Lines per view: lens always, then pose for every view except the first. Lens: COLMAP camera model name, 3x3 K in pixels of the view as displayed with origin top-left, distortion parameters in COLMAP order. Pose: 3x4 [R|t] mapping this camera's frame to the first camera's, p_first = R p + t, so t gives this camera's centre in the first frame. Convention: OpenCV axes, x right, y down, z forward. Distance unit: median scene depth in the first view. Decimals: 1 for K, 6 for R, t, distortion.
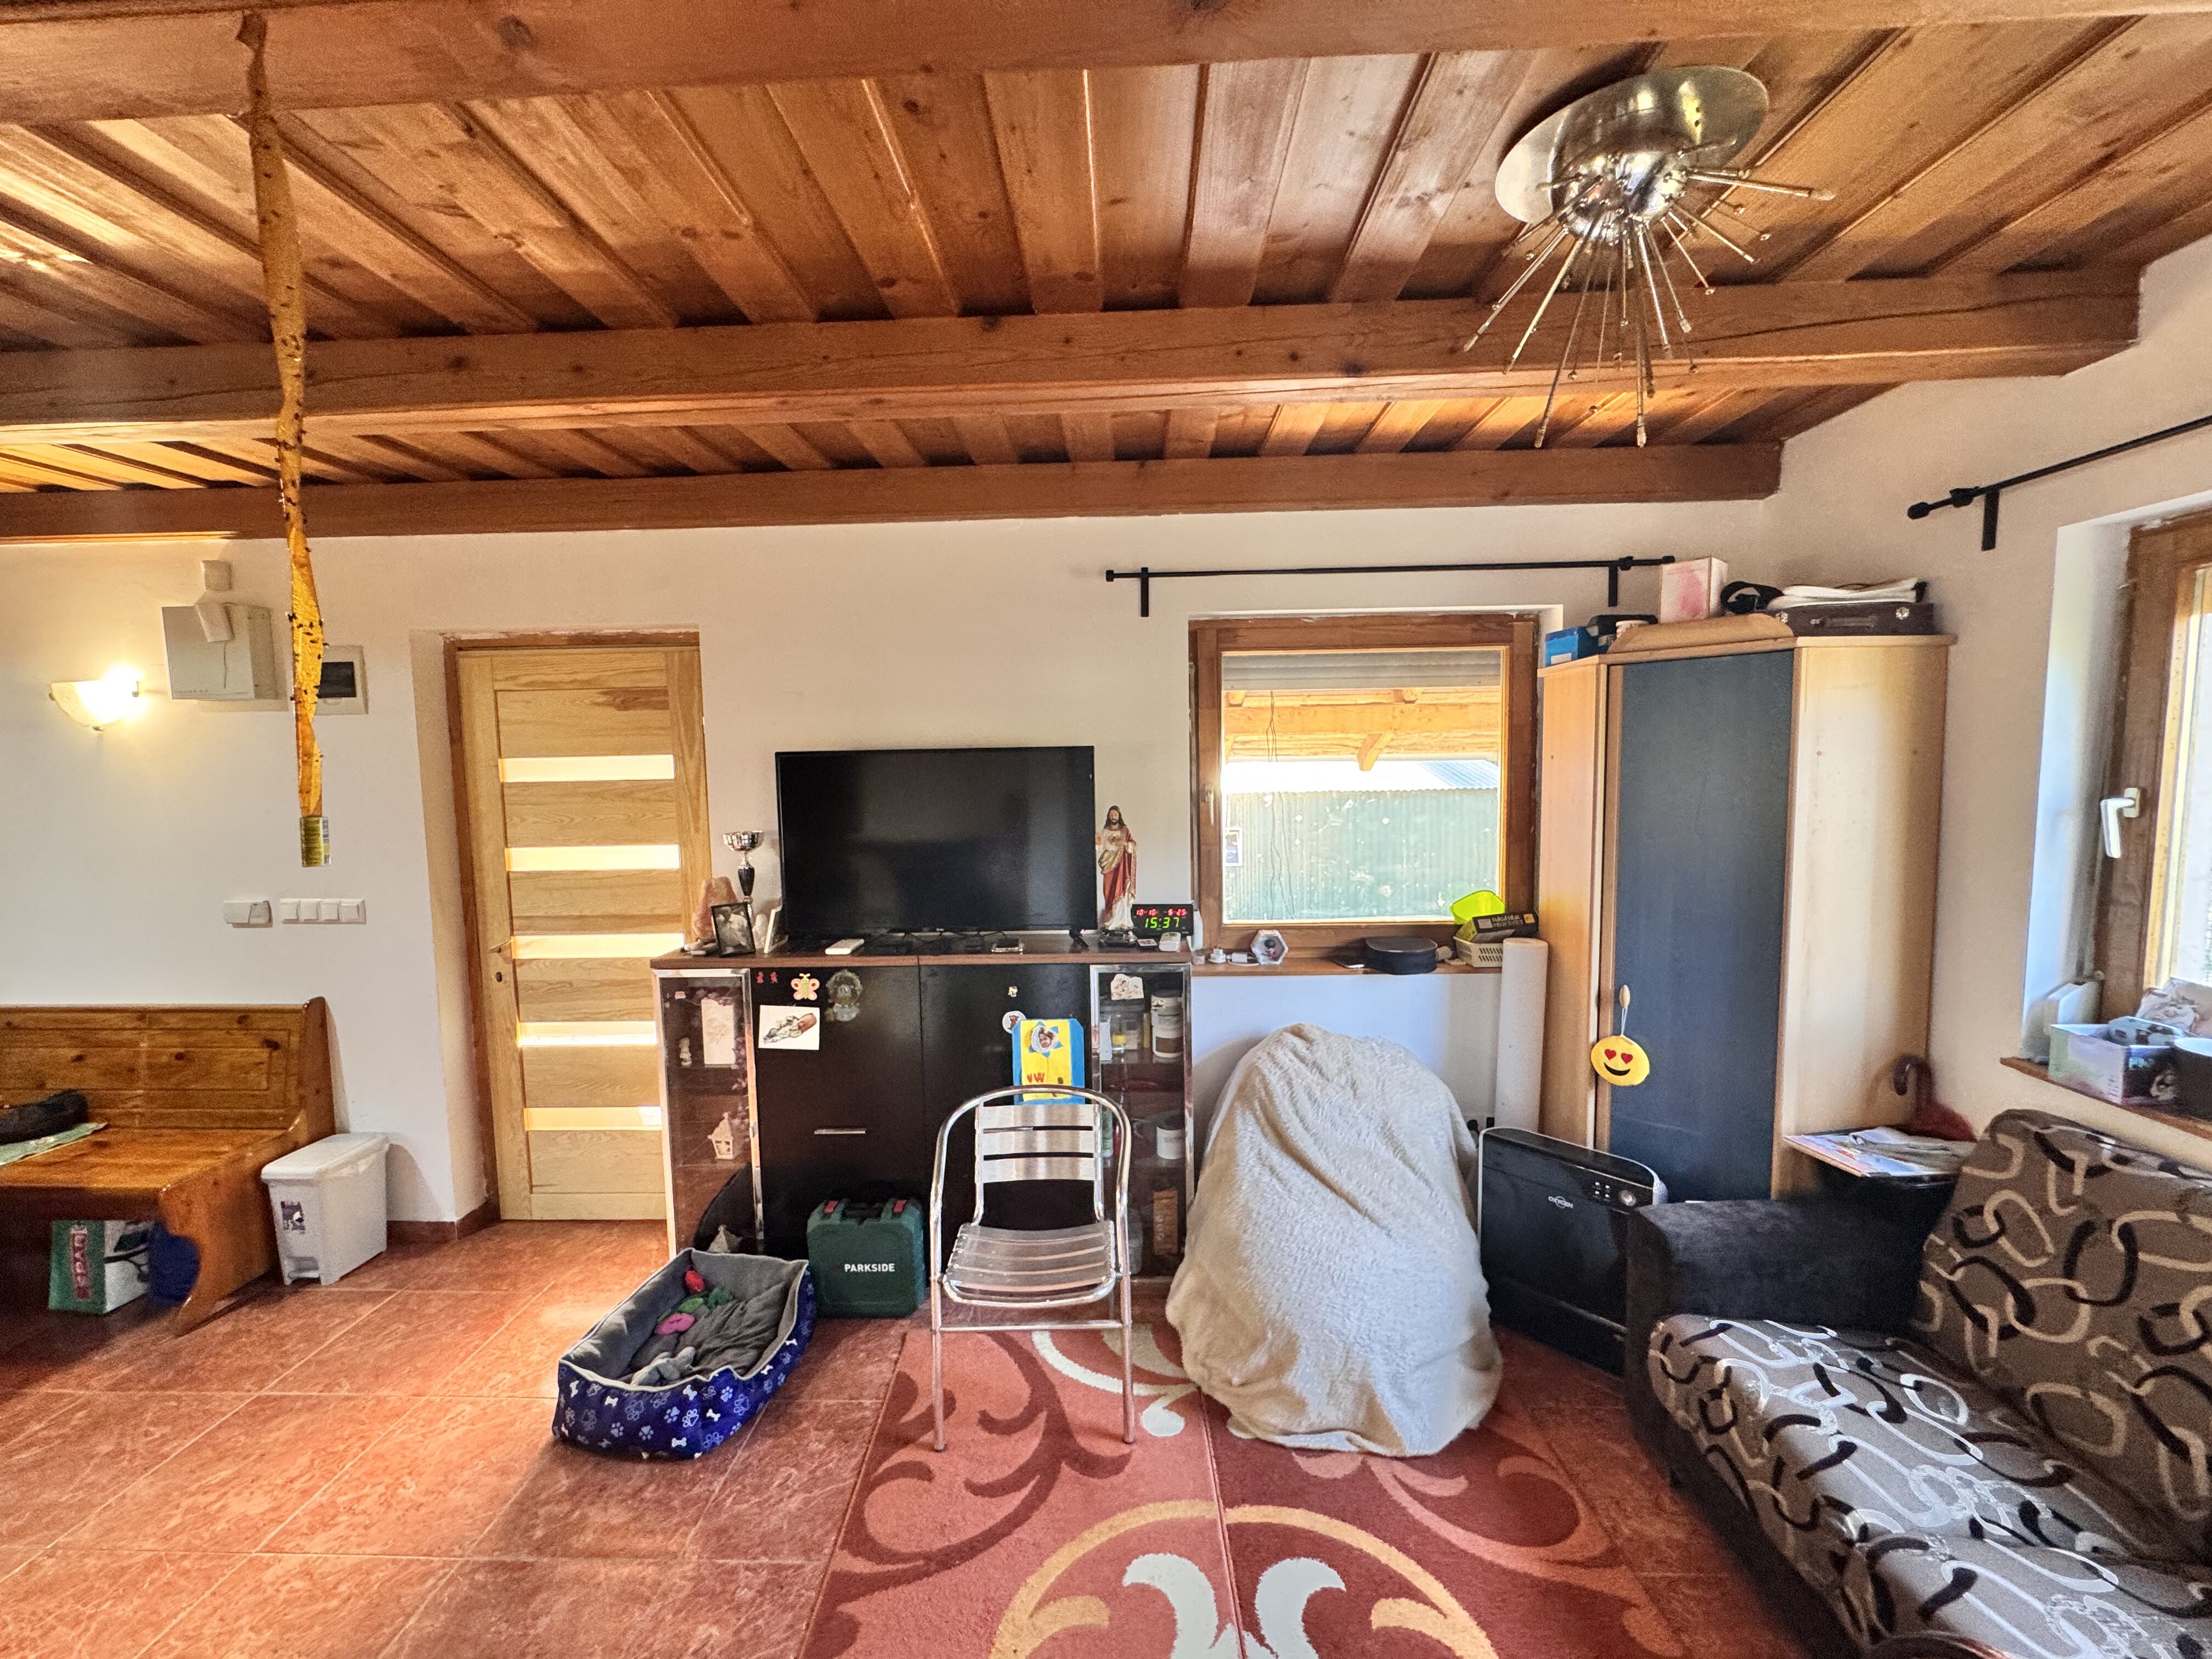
lens RADIAL K [[884.2, 0, 1108.4], [0, 884.2, 829.9], [0, 0, 1]] dist [-0.003770, 0.000419]
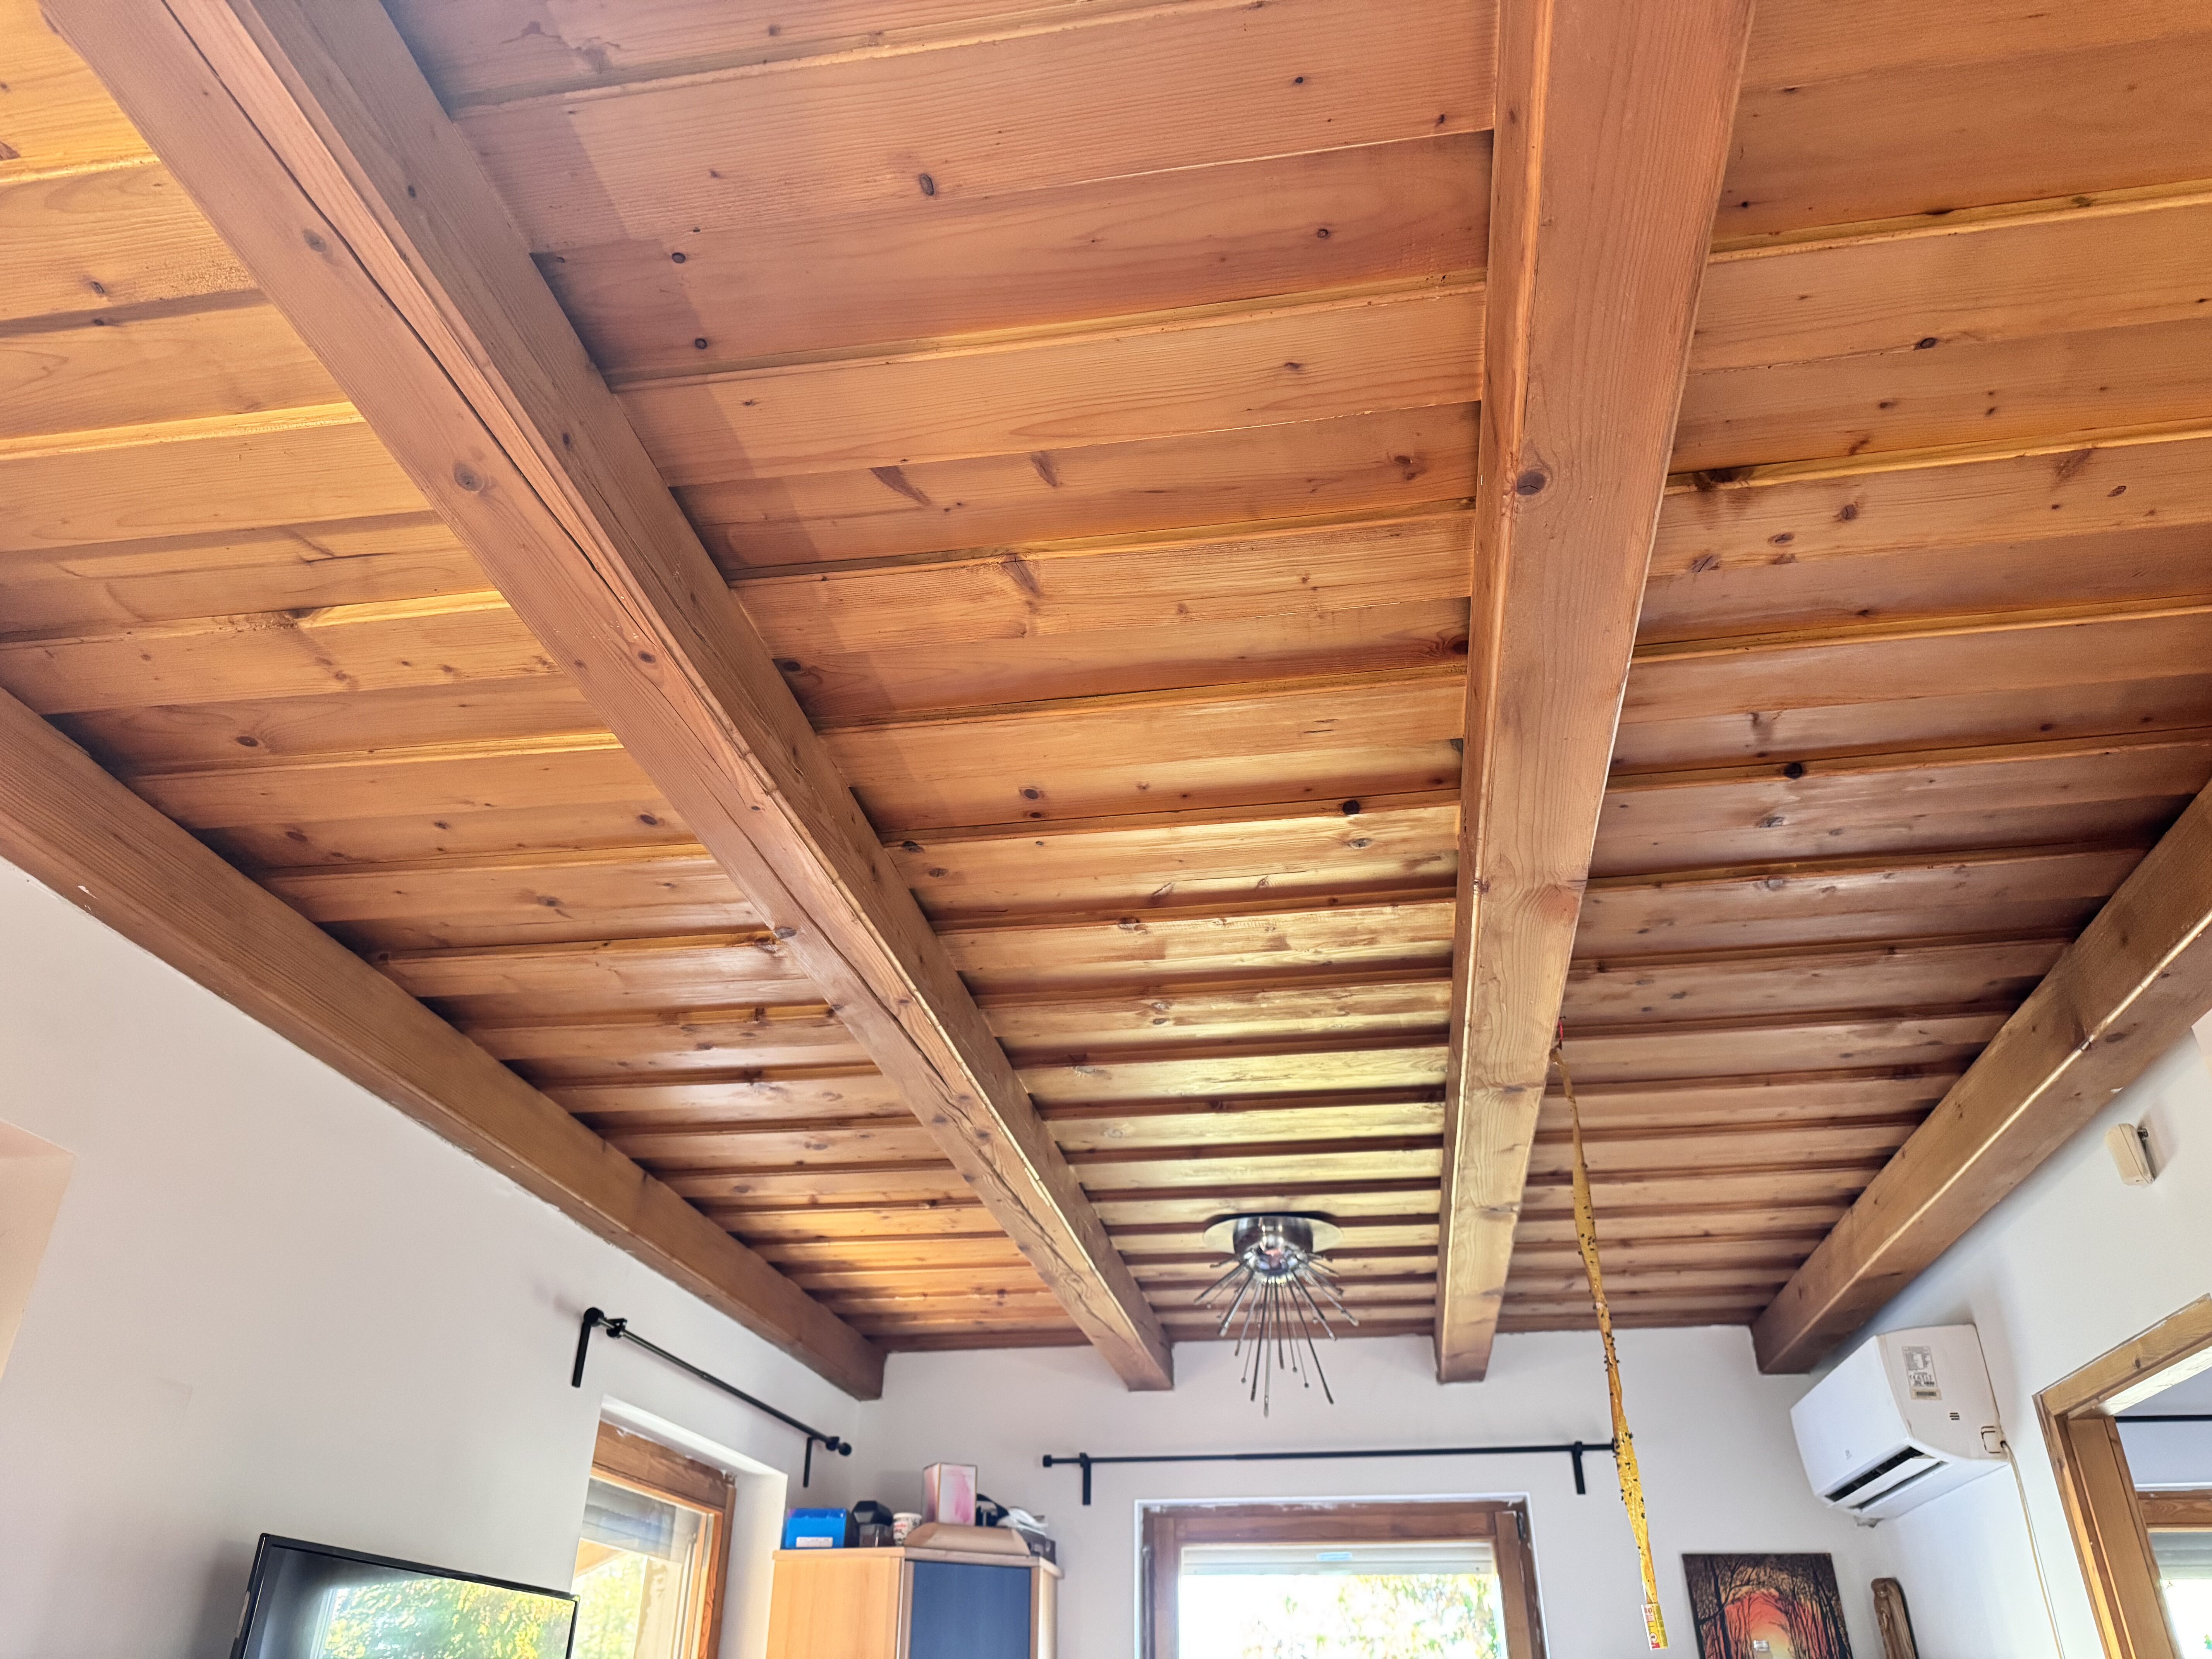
lens RADIAL K [[1569.5, 0, 1124.4], [0, 1569.5, 821.3], [0, 0, 1]] dist [0.001146, -0.009592]
pose [[0.121771, 0.520627, 0.845056, -1.186110], [0.079040, 0.843601, -0.531121, 0.059718], [-0.989406, 0.131469, 0.061576, 0.499774]]
